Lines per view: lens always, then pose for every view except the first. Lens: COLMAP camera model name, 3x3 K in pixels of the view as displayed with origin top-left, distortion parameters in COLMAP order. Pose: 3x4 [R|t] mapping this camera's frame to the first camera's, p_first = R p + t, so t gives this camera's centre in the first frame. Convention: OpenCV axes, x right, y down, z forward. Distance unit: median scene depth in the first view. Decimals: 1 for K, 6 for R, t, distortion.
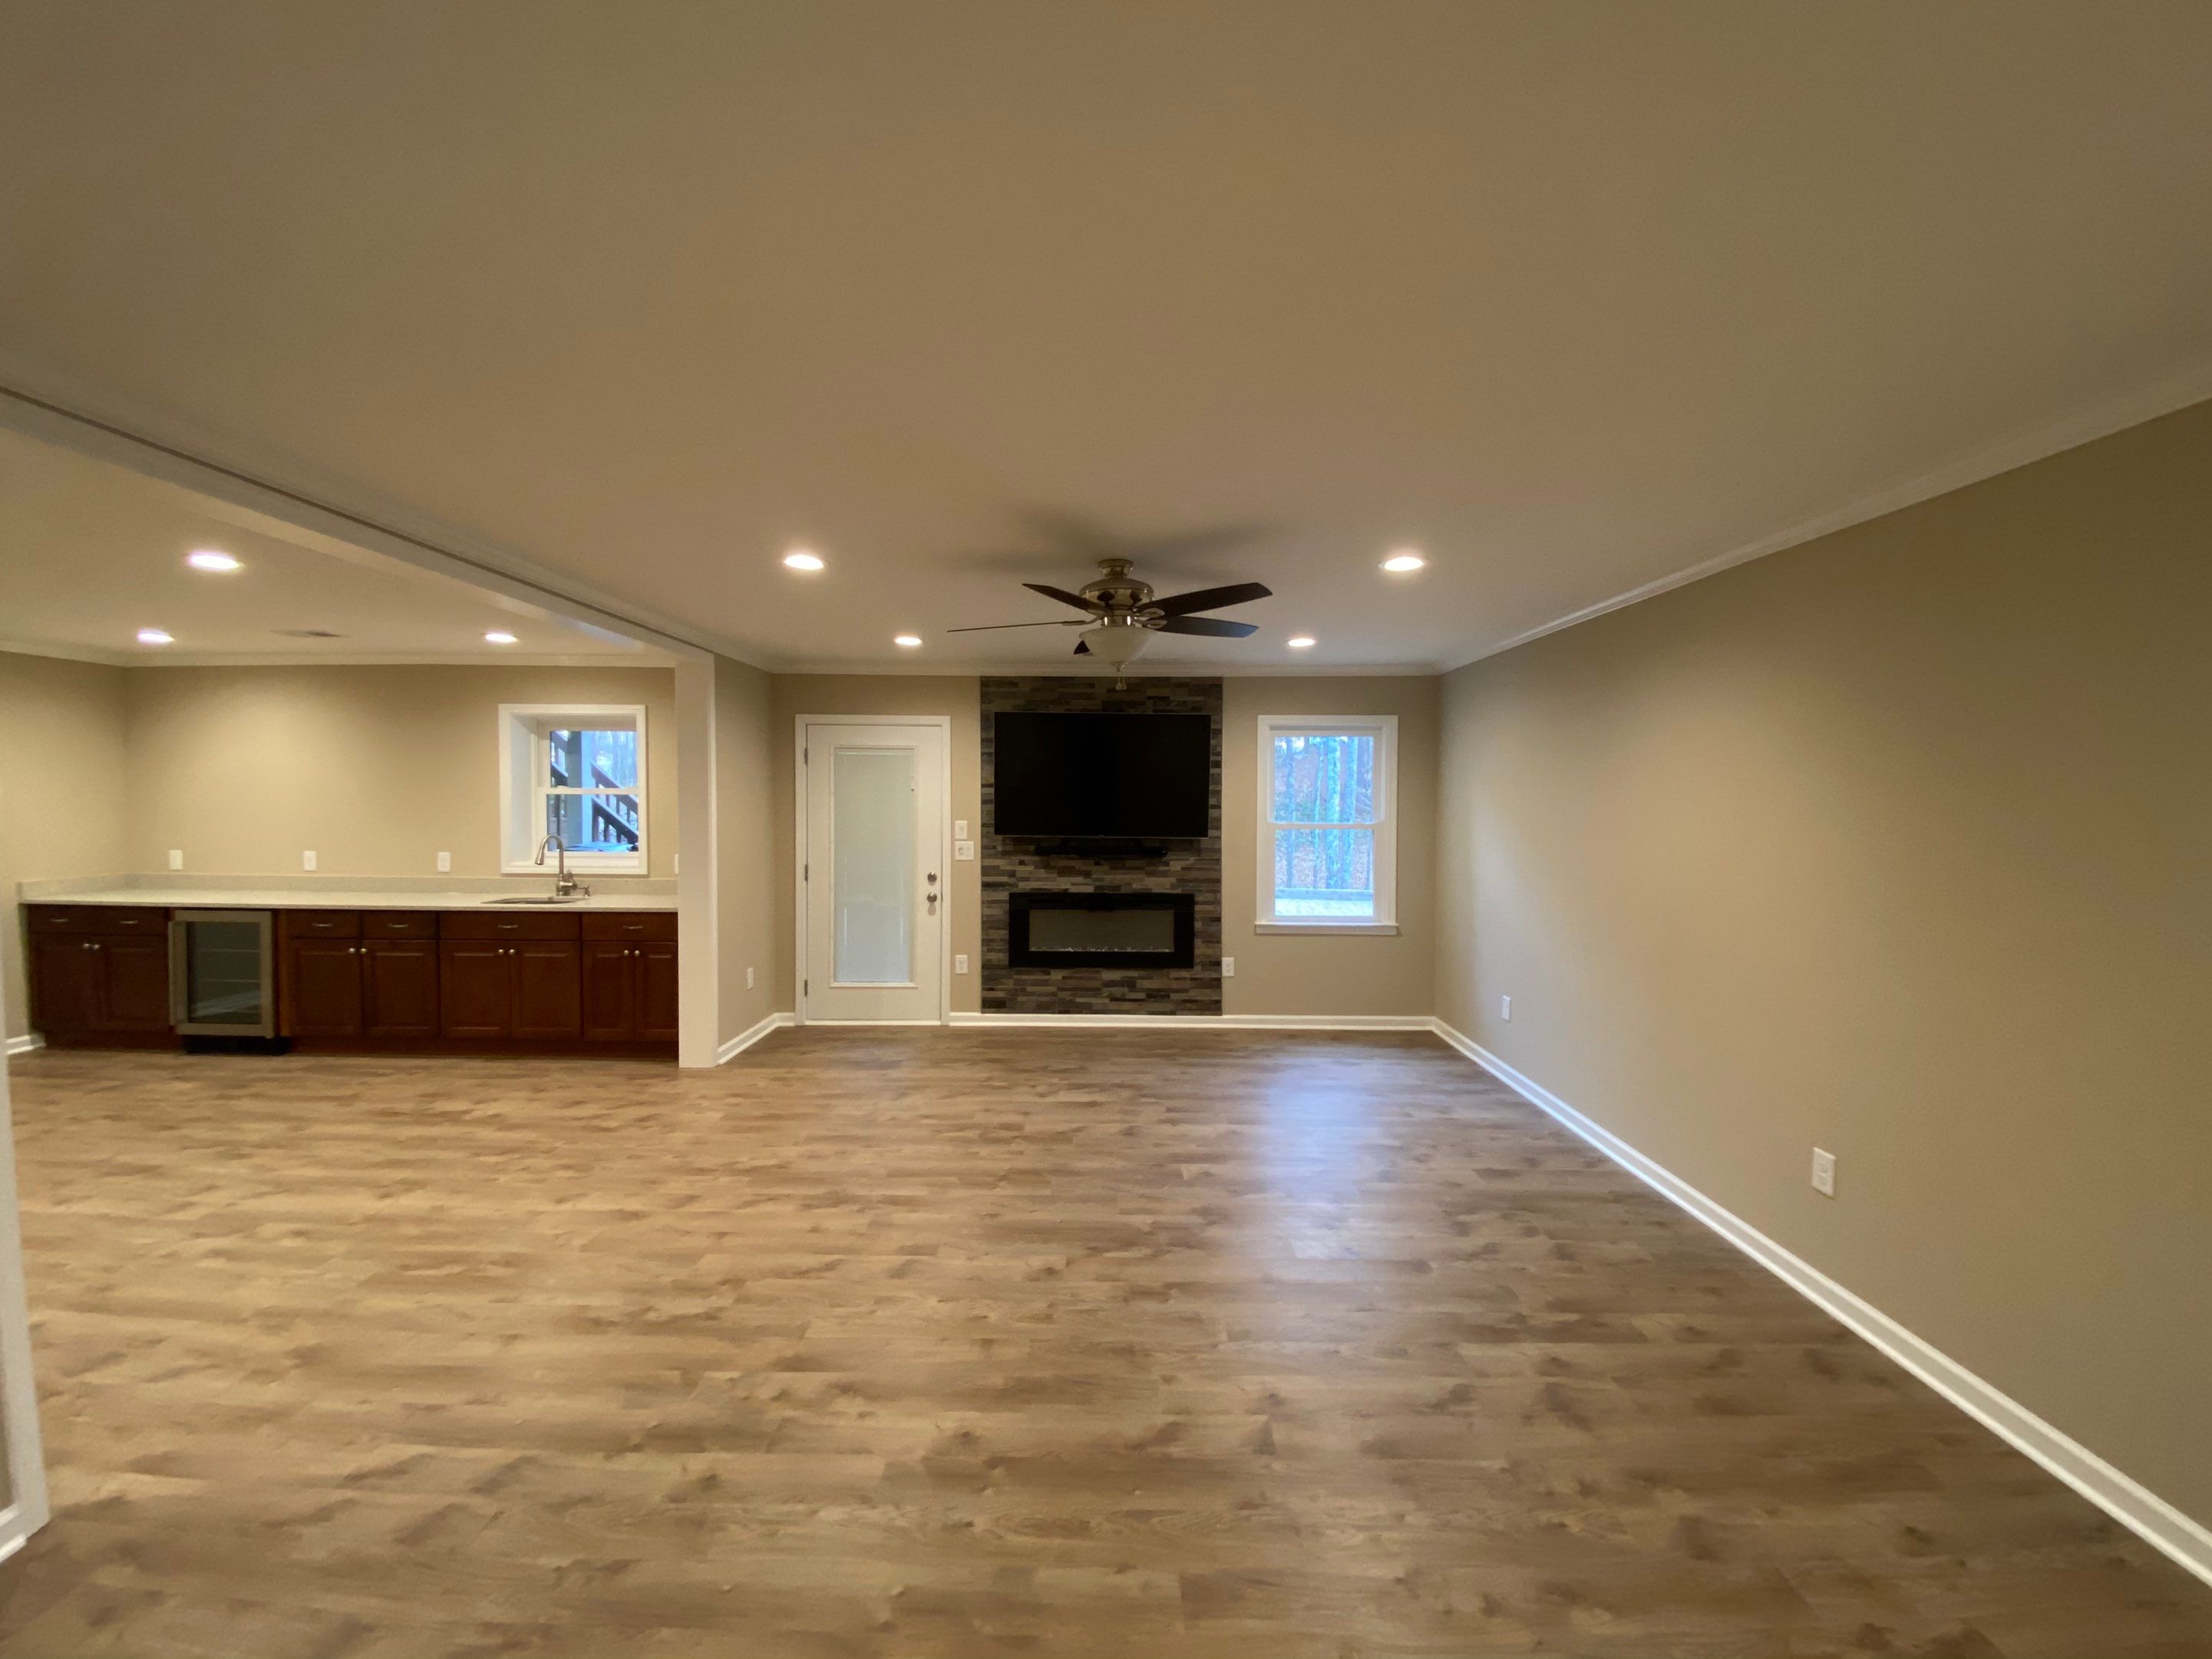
lens RADIAL K [[844.5, 0, 1149.8], [0, 844.5, 825.5], [0, 0, 1]] dist [0.004236, -0.001971]
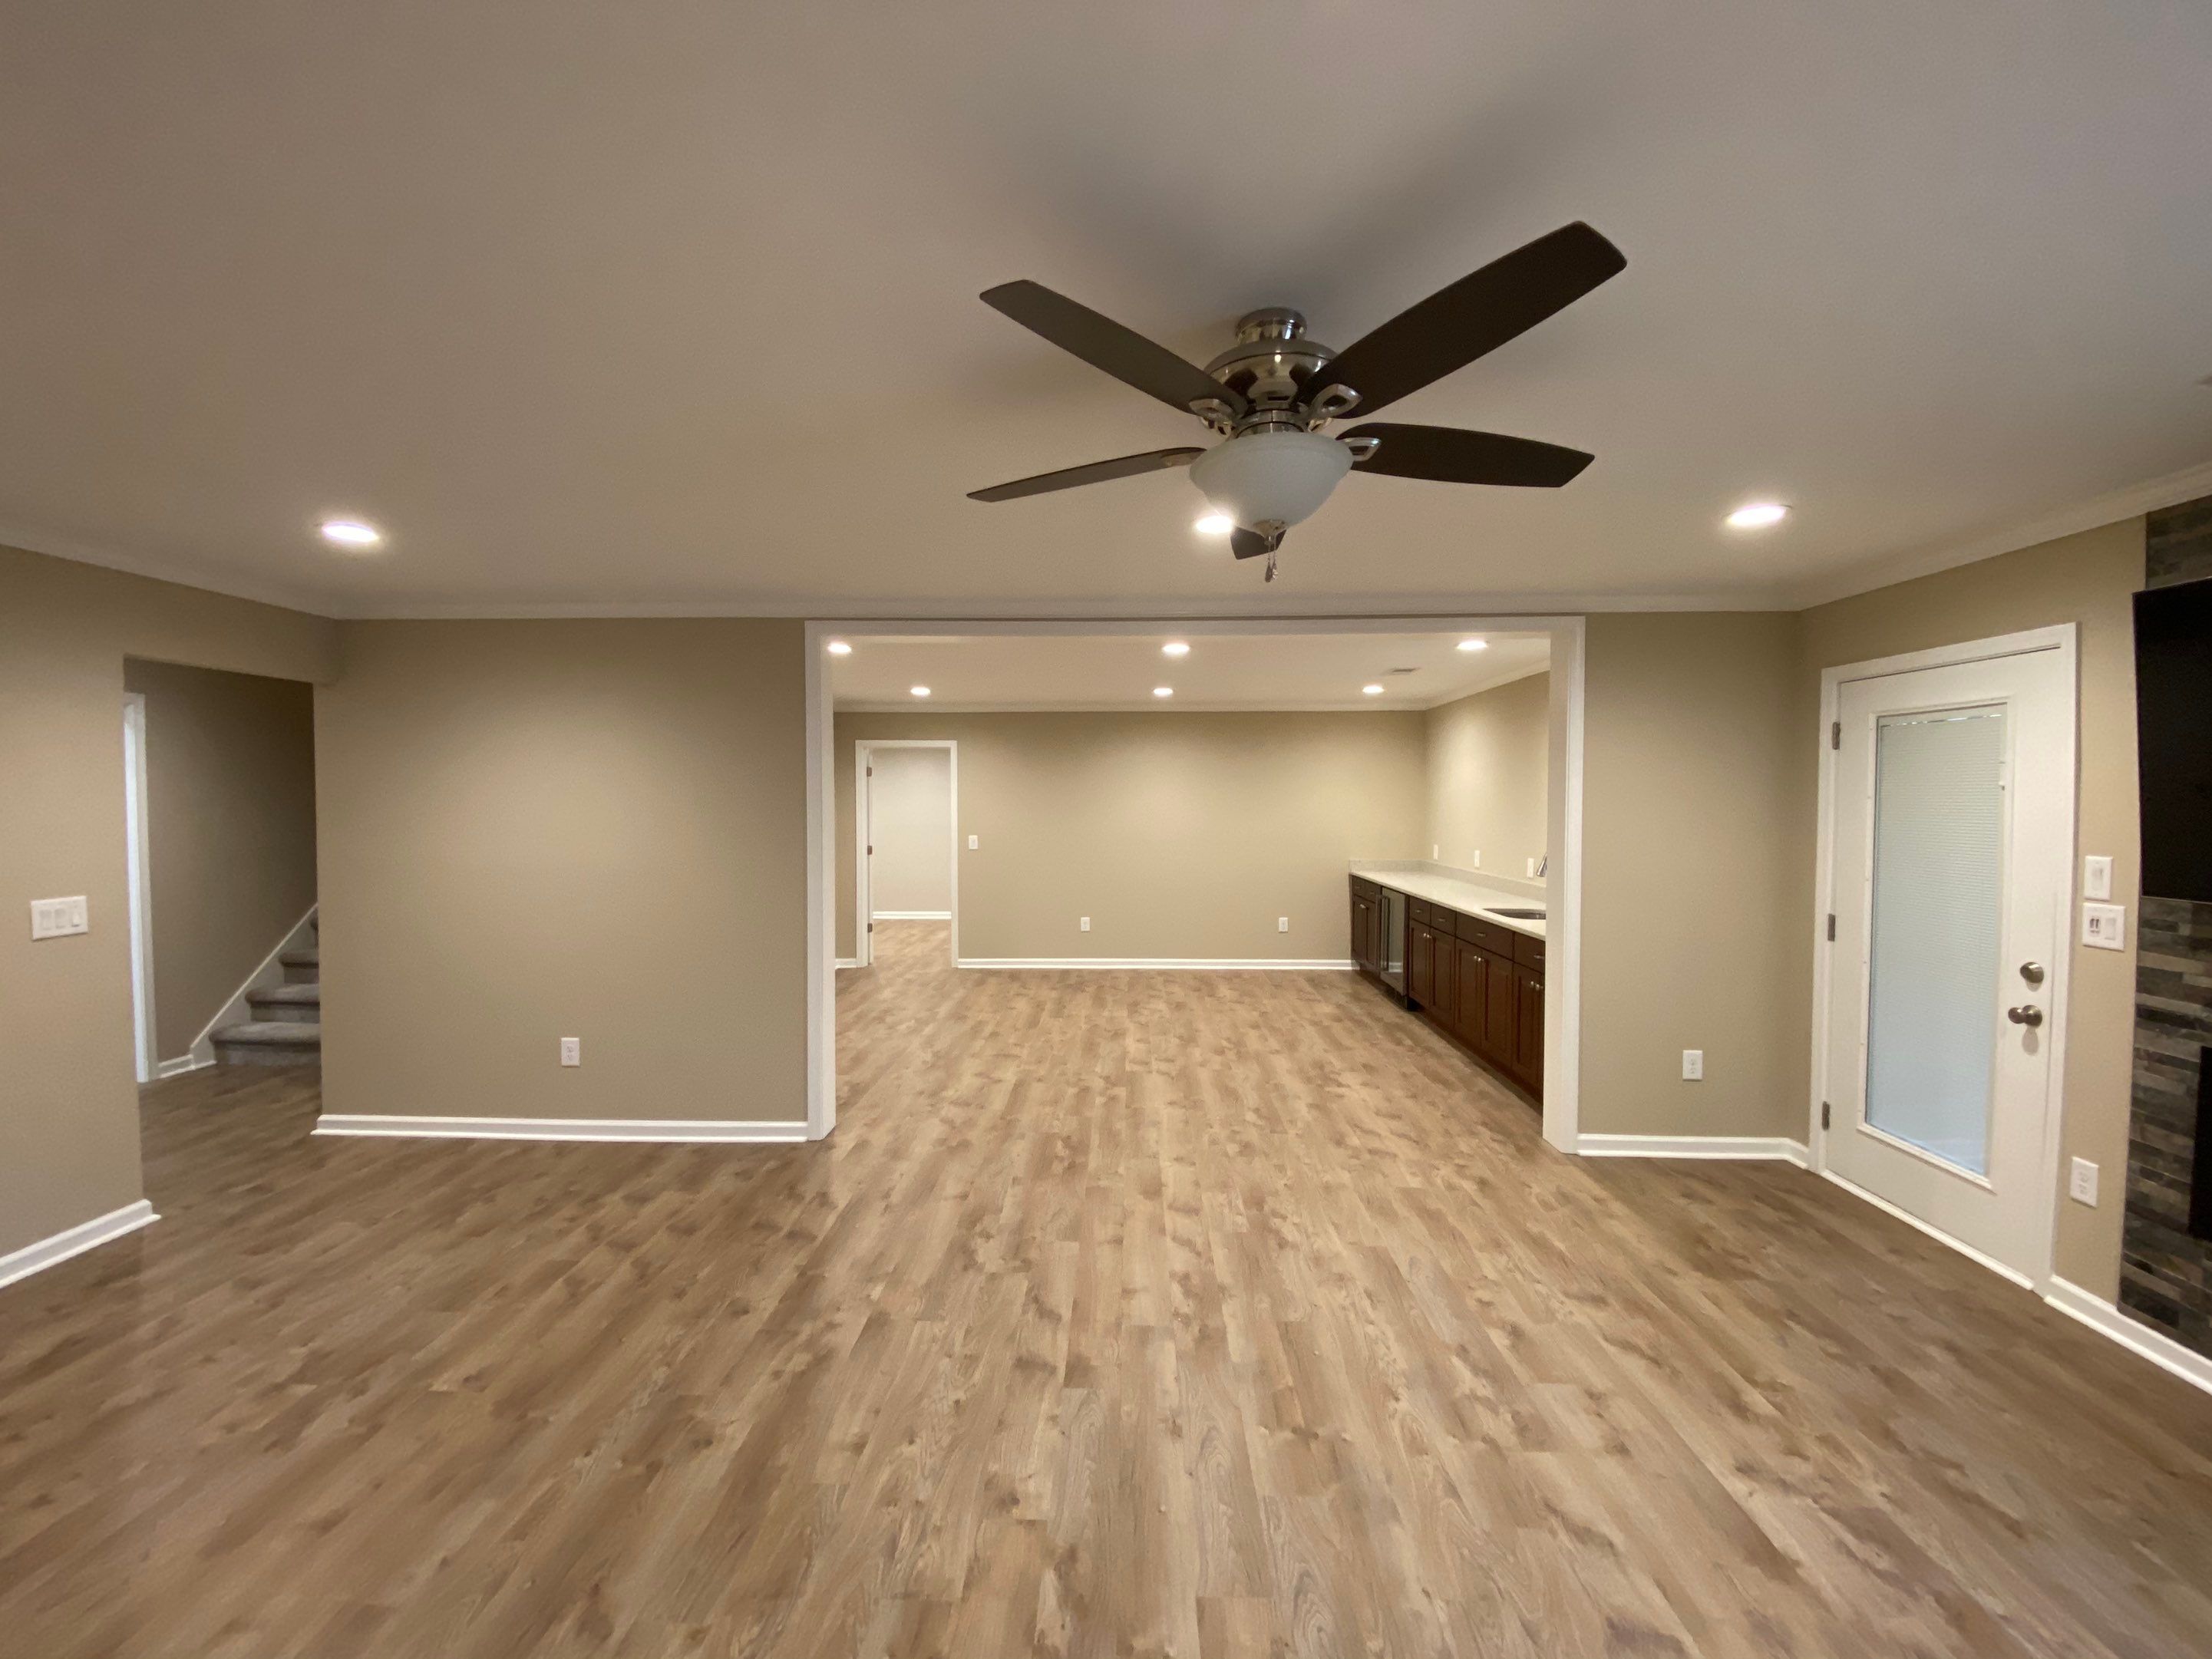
lens RADIAL K [[917.2, 0, 1099.1], [0, 917.2, 822.0], [0, 0, 1]] dist [0.002266, -0.007500]
pose [[-0.053834, 0.021801, -0.998312, 0.280019], [-0.035565, 0.999085, 0.023736, -0.016272], [0.997916, 0.036783, -0.053009, 0.513063]]
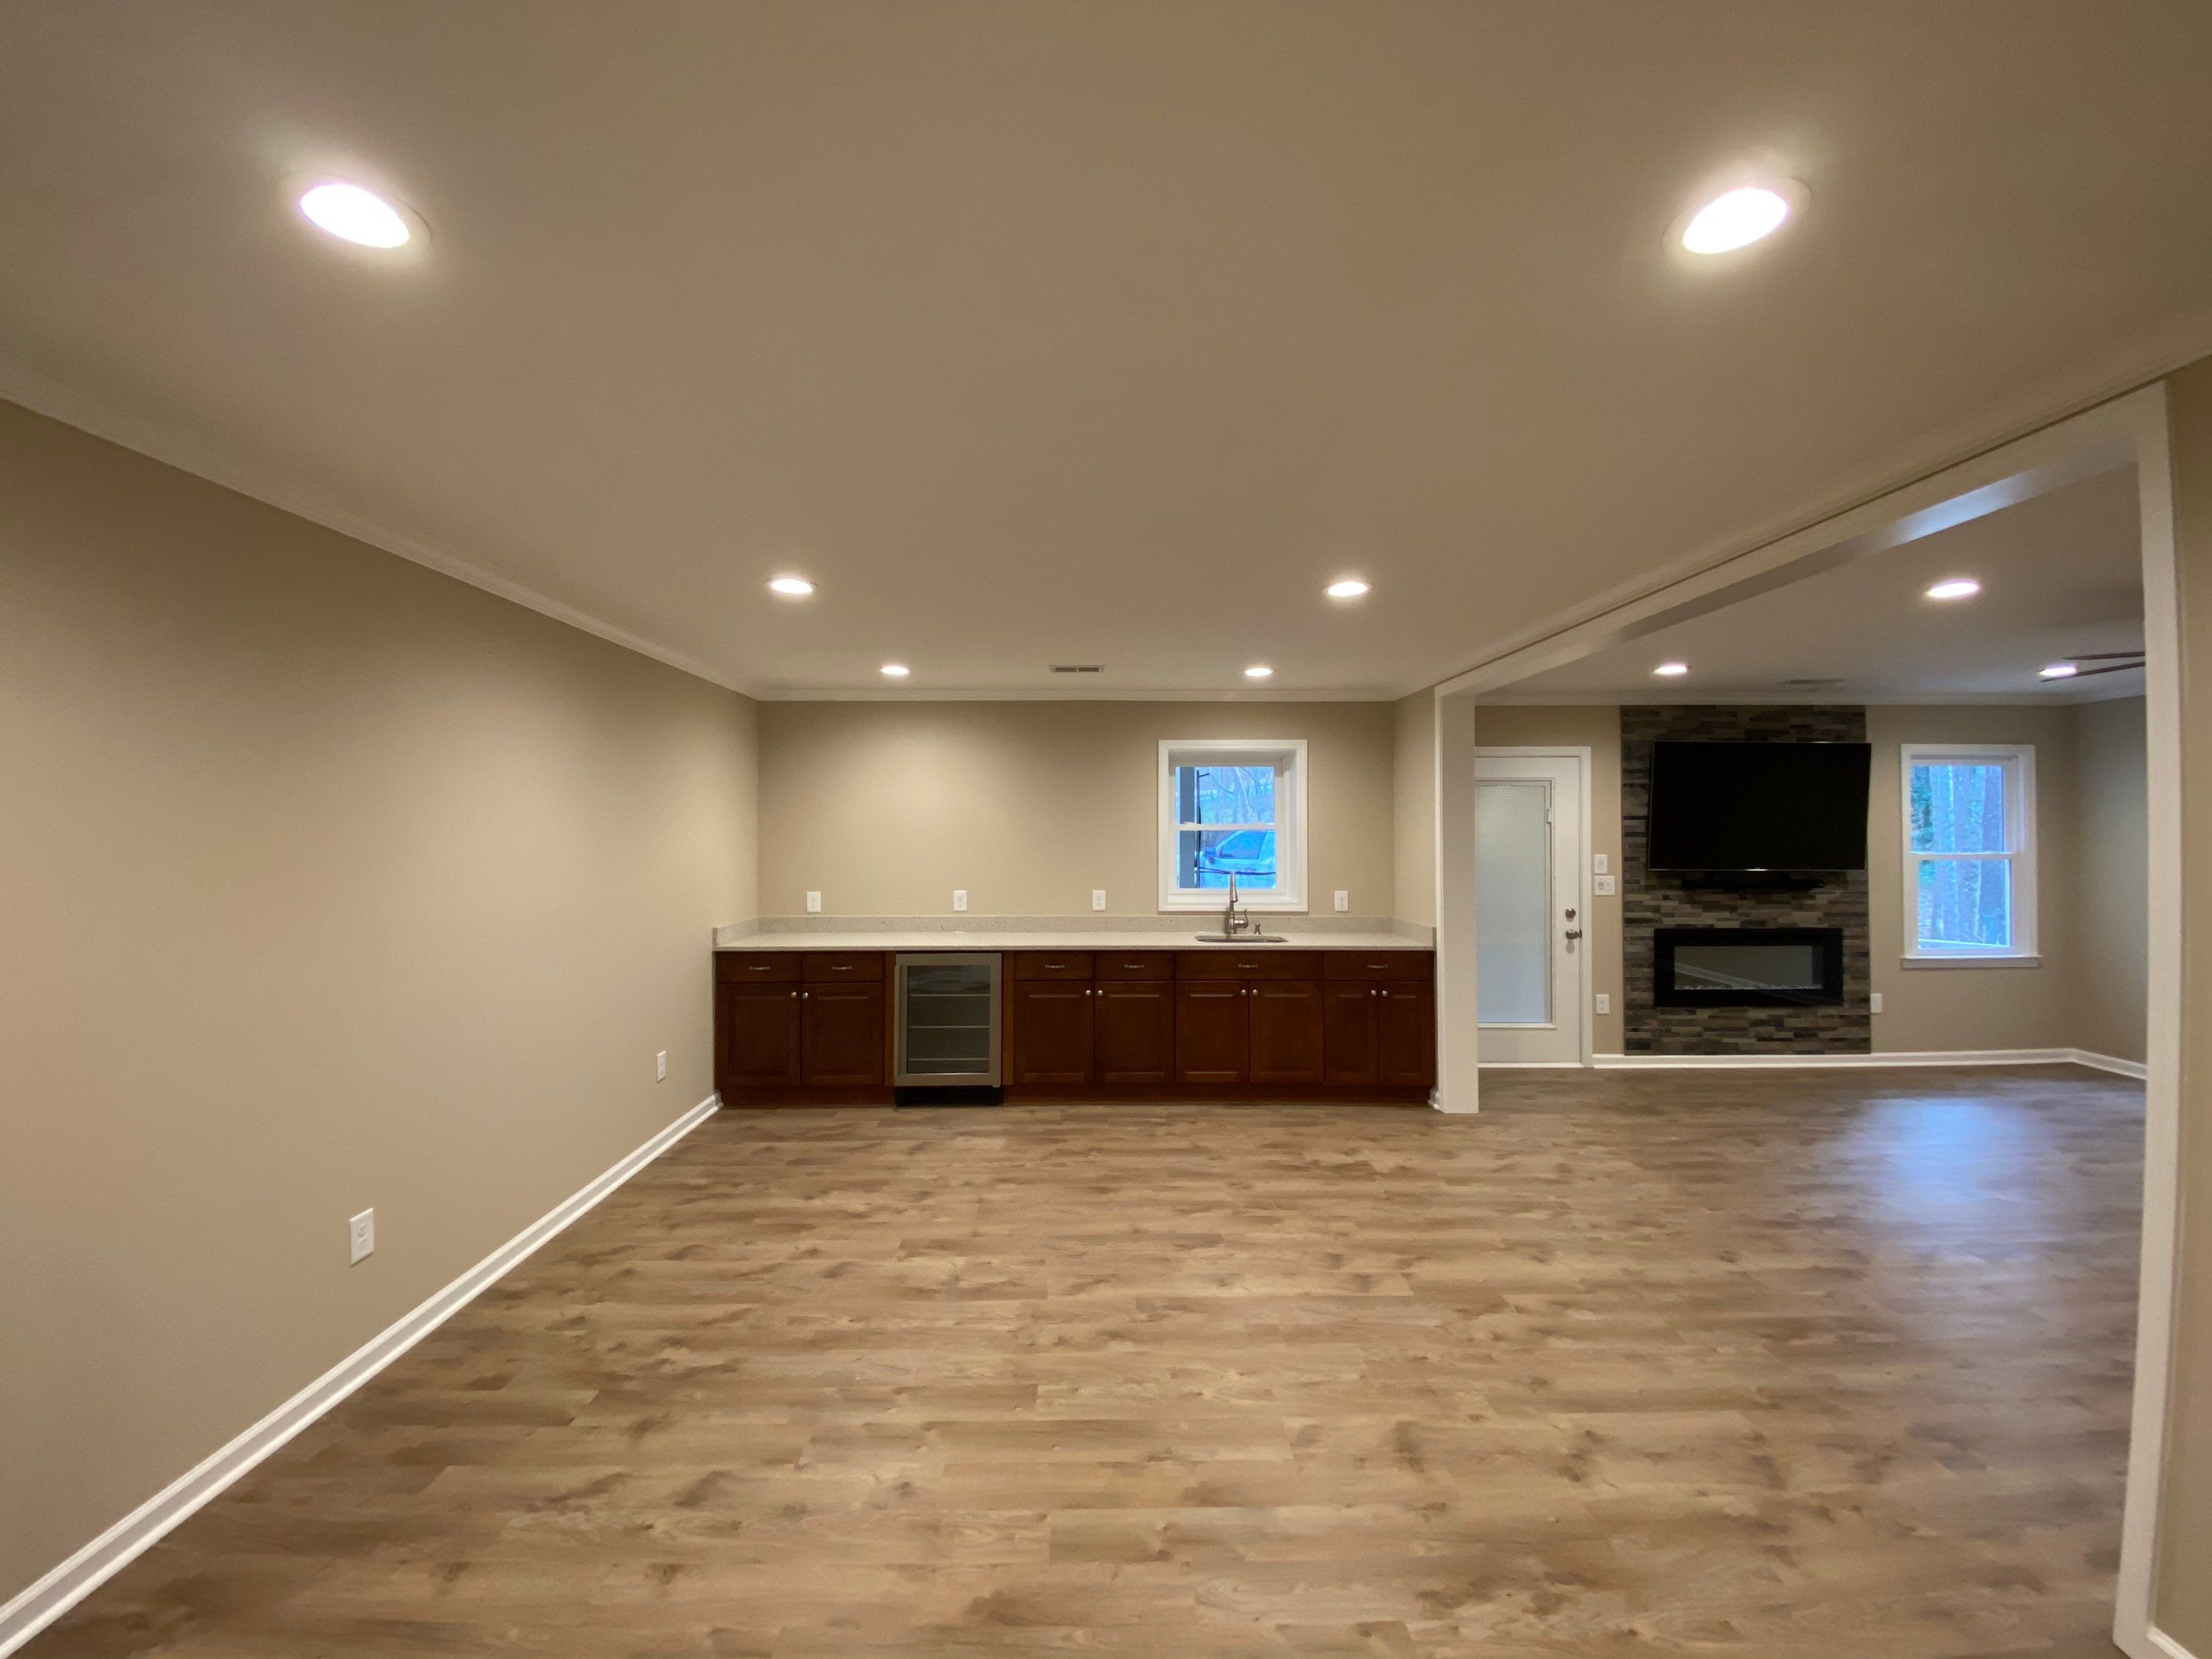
lens RADIAL K [[917.2, 0, 1099.5], [0, 917.2, 828.4], [0, 0, 1]] dist [0.002266, -0.007500]
pose [[0.999748, -0.006861, 0.021365, -0.829536], [0.007784, 0.999026, -0.043422, 0.005875], [-0.021046, 0.043578, 0.998828, -0.037999]]
